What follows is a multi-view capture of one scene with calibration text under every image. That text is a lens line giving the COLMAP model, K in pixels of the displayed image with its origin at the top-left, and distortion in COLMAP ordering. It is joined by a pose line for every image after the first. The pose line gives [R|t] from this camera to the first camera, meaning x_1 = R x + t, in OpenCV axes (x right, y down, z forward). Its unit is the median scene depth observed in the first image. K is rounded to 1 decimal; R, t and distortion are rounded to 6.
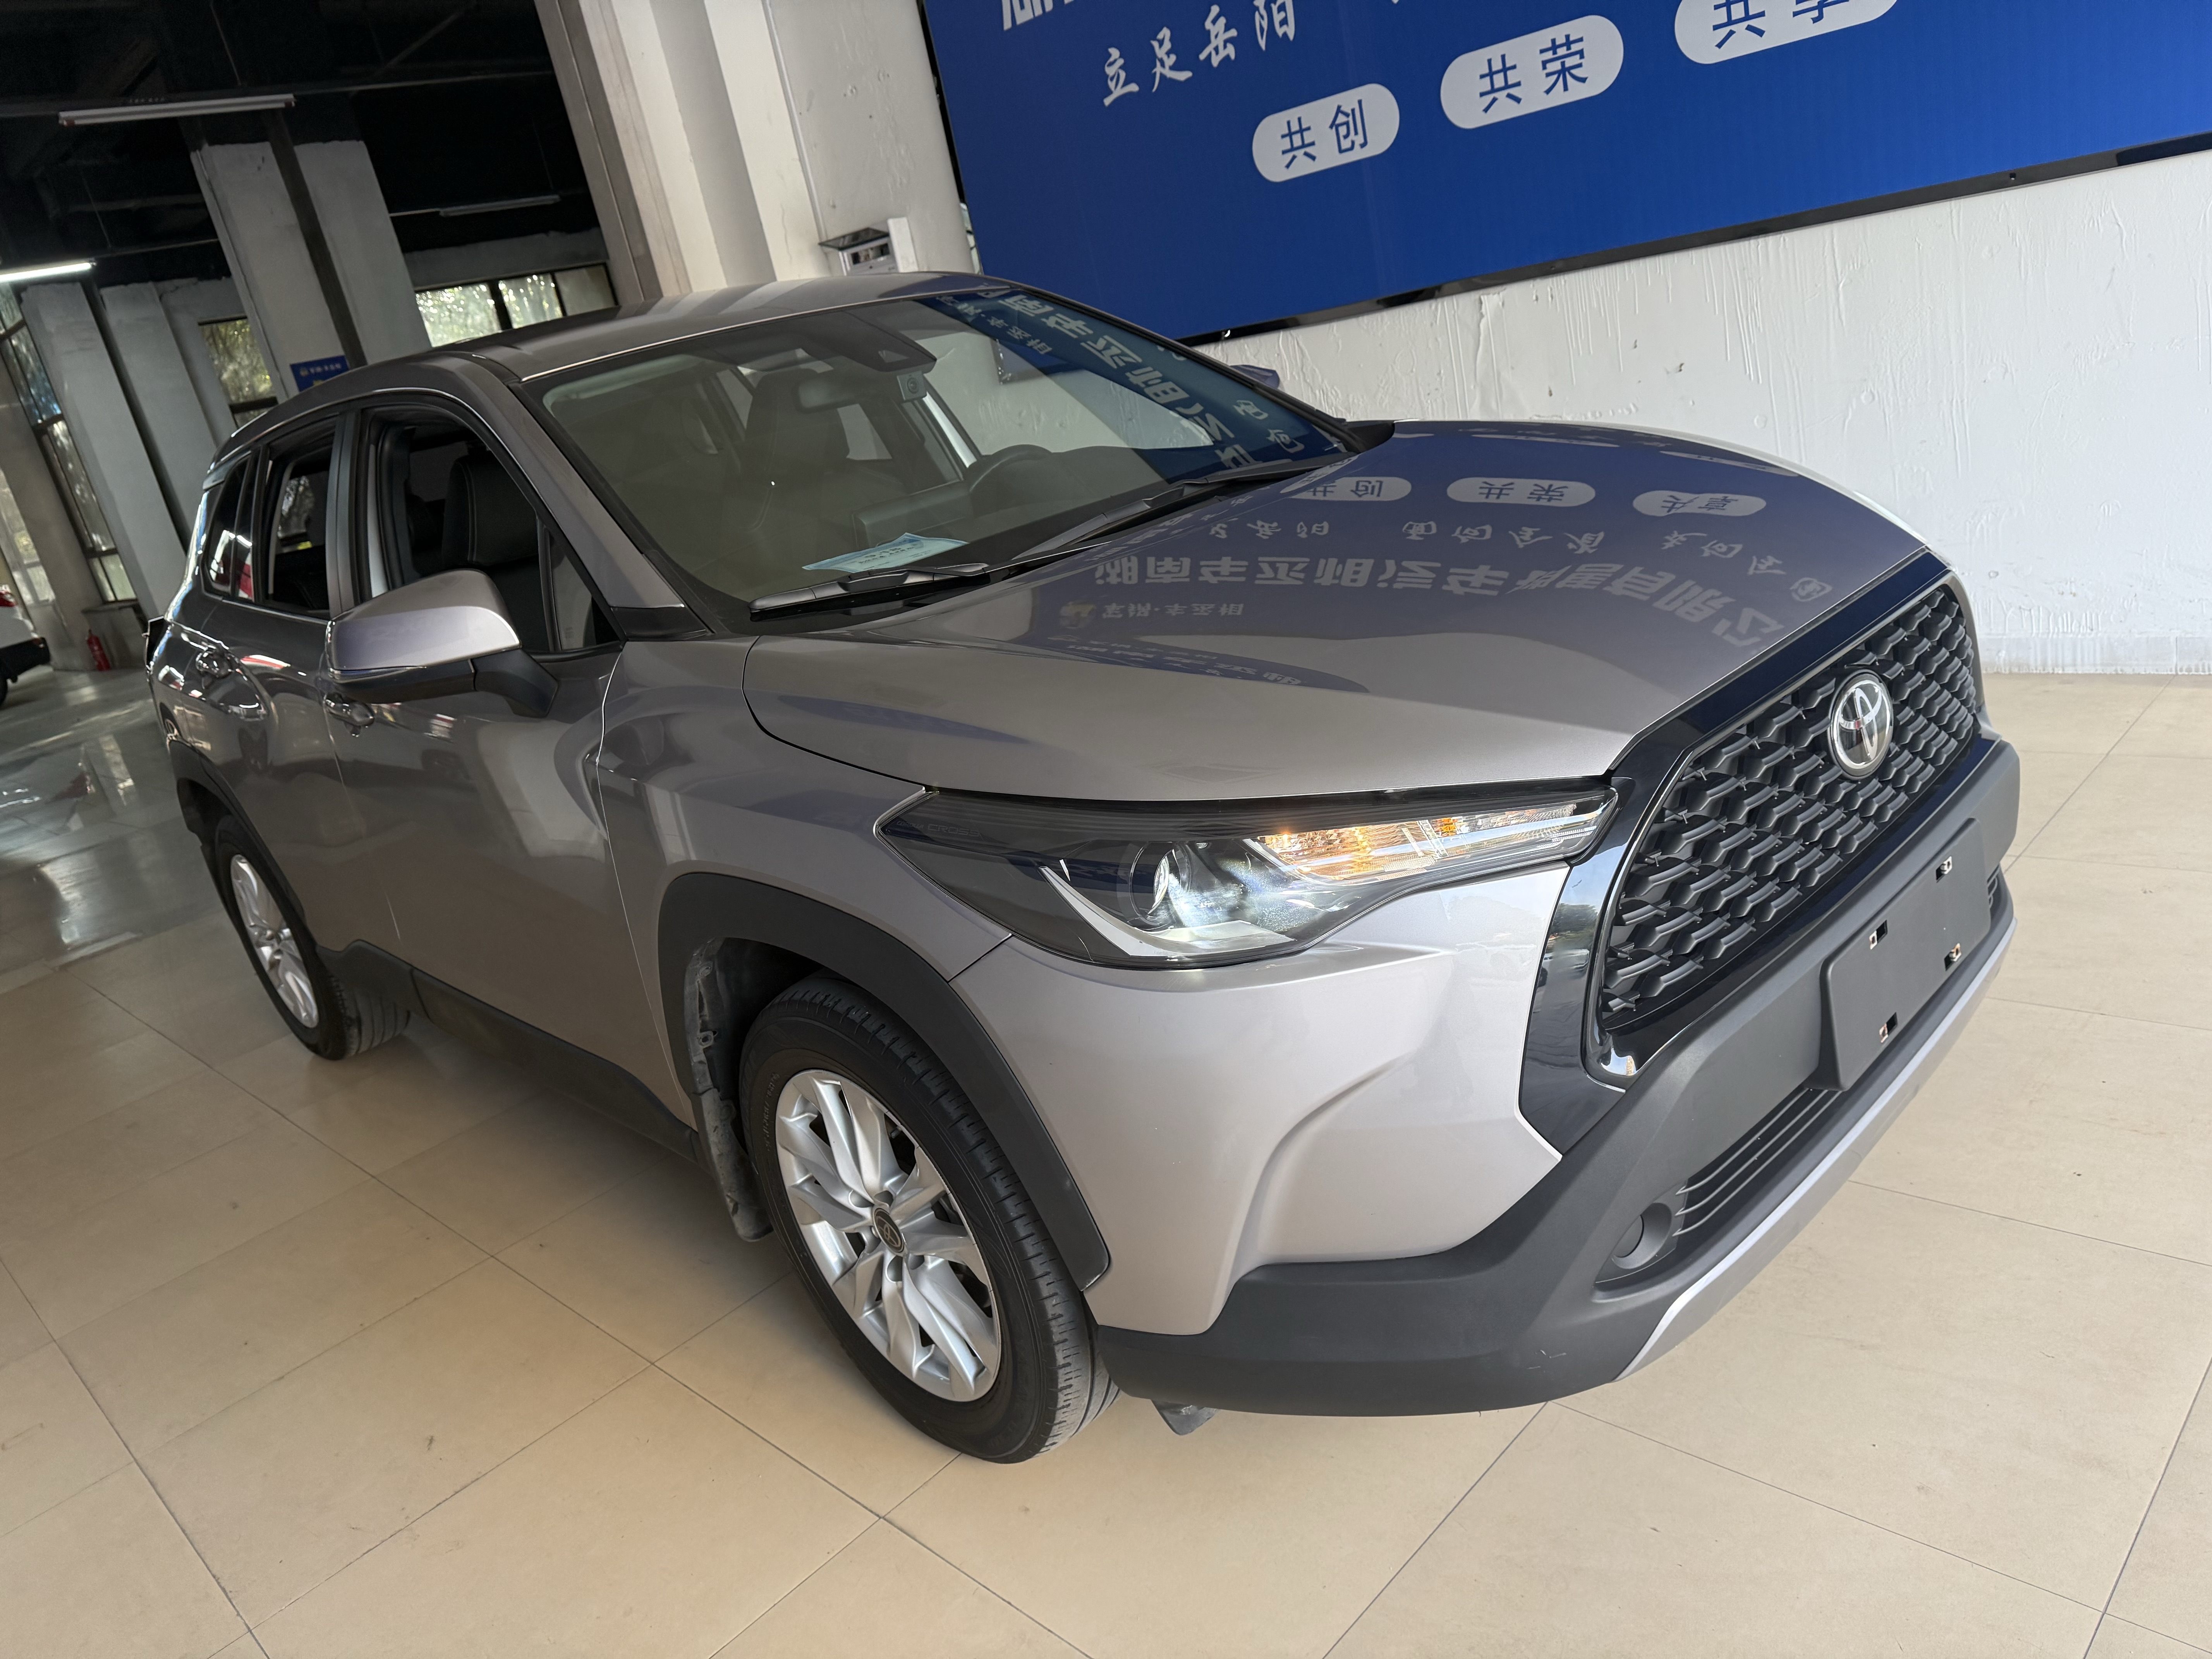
lens RADIAL K [[1574.6, 0, 1110.8], [0, 1574.6, 822.1], [0, 0, 1]] dist [0.003284, -0.011390]
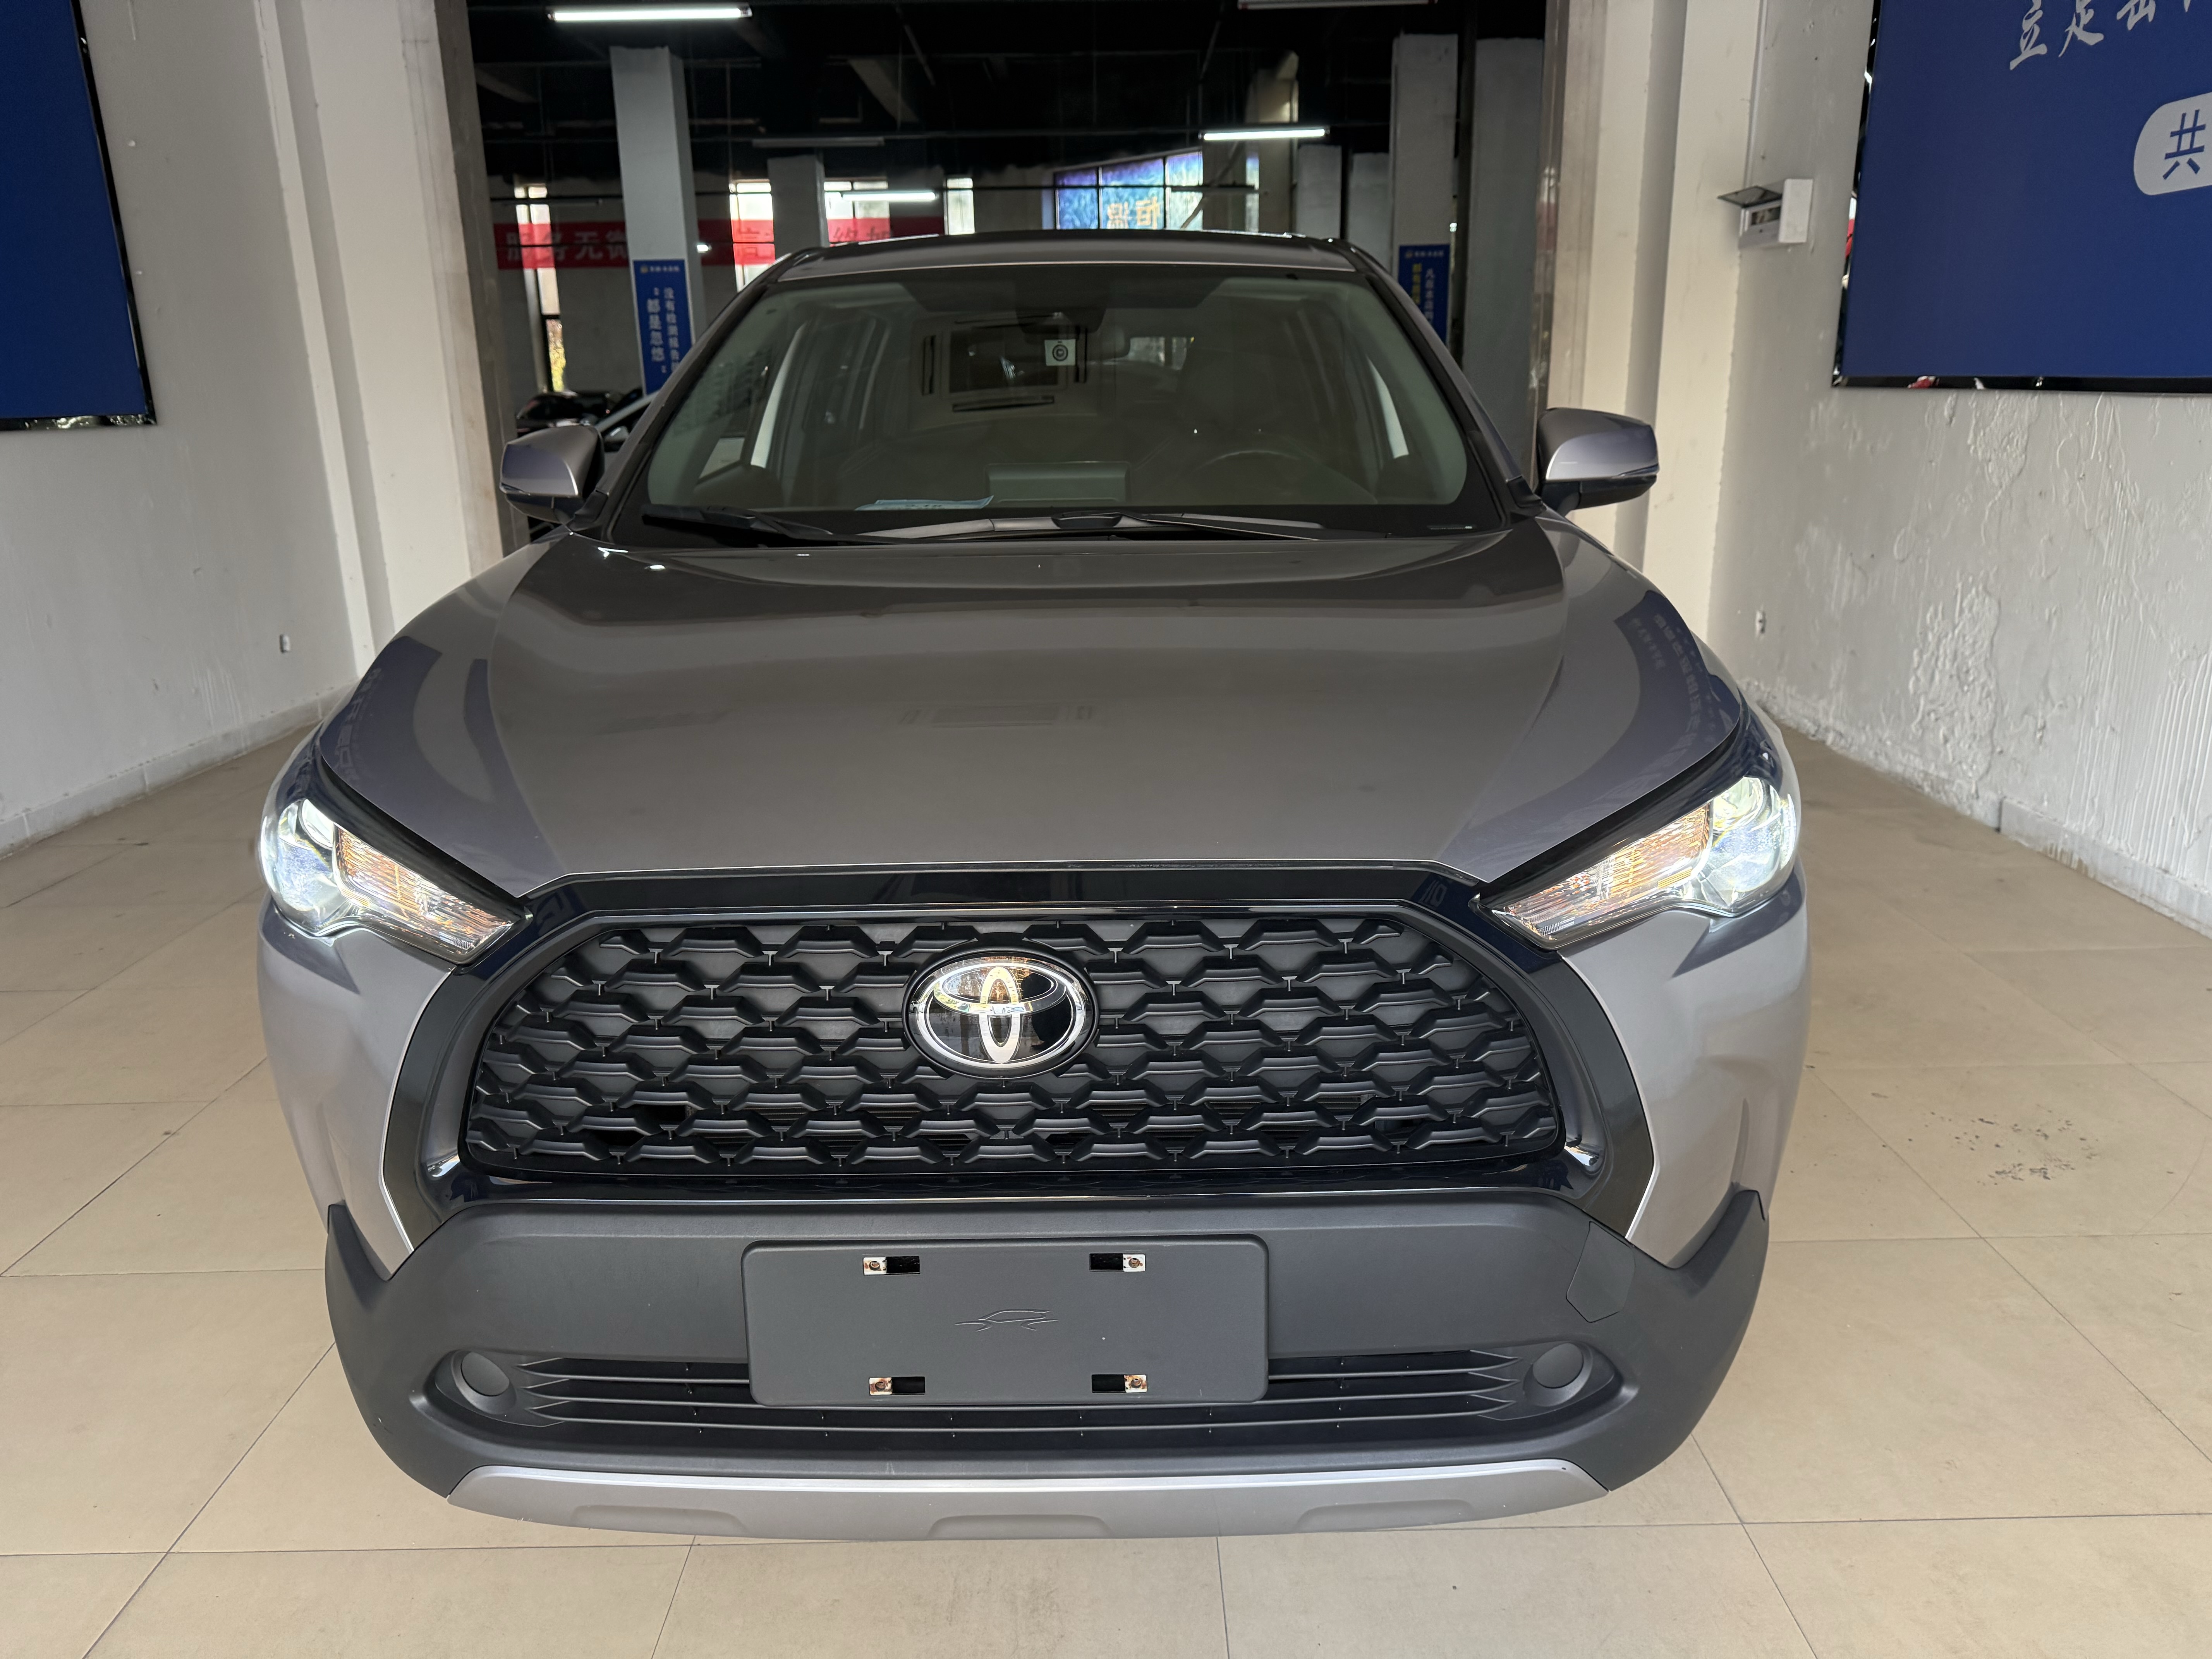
lens RADIAL K [[1574.6, 0, 1106.6], [0, 1574.6, 834.5], [0, 0, 1]] dist [0.003284, -0.011390]
pose [[0.701112, 0.375182, -0.606367, 0.309303], [-0.337553, 0.923696, 0.181230, -0.097329], [0.628093, 0.077618, 0.774258, 0.148055]]
